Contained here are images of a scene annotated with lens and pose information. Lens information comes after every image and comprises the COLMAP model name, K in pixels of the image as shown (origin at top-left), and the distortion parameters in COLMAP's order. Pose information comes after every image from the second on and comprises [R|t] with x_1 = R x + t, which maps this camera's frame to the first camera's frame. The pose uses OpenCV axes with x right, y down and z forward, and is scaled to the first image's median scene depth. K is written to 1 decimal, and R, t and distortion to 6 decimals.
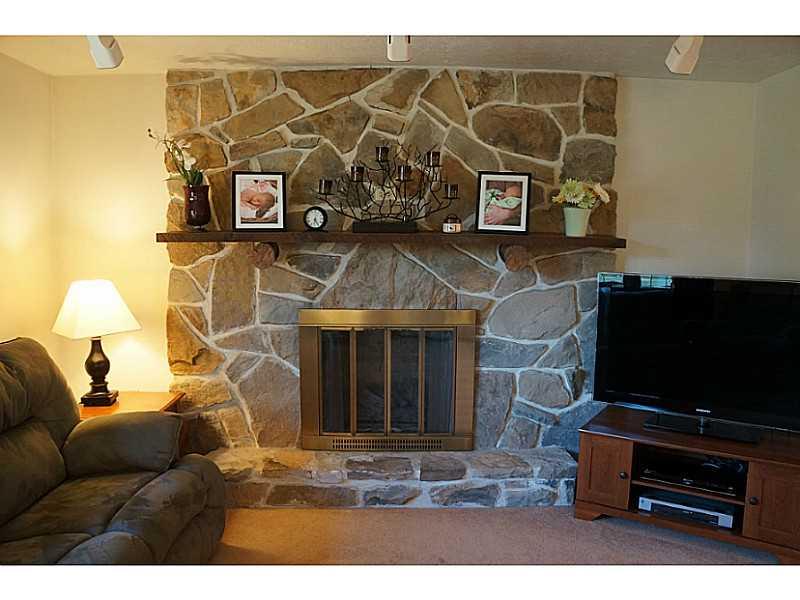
lens RADIAL K [[634.1, 0, 400.0], [0, 634.1, 300.0], [0, 0, 1]] dist [-0.181634, 0.146018]
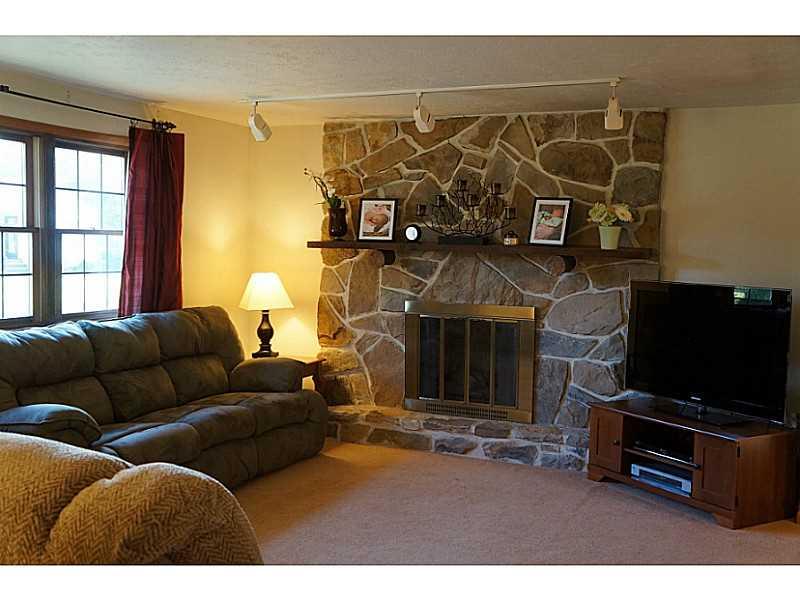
lens RADIAL K [[835.2, 0, 400.0], [0, 835.2, 300.0], [0, 0, 1]] dist [-0.008307, -0.000263]
pose [[0.908708, 0.042205, -0.415294, 0.569749], [-0.060101, 0.997738, -0.030111, 0.067959], [0.413084, 0.052322, 0.909189, -0.620004]]
